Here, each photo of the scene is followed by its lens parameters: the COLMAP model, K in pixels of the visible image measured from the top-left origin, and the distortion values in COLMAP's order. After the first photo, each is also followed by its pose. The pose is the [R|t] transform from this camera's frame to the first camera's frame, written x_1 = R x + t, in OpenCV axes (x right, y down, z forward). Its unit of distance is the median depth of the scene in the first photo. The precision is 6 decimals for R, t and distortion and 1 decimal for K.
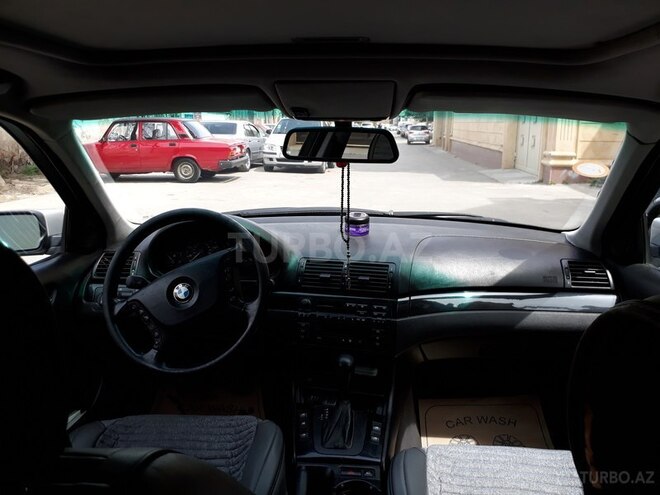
lens RADIAL K [[523.6, 0, 330.0], [0, 523.6, 247.5], [0, 0, 1]] dist [0.004227, -0.251915]
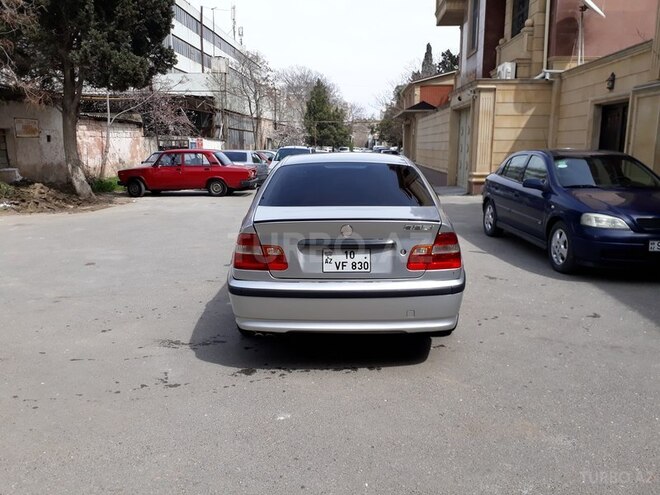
lens RADIAL K [[527.2, 0, 330.0], [0, 527.2, 247.5], [0, 0, 1]] dist [0.017730, -0.008282]
pose [[0.999015, -0.010868, 0.043014, -0.032414], [0.012701, 0.999013, -0.042556, 0.068953], [-0.042509, 0.043061, 0.998168, -0.375993]]
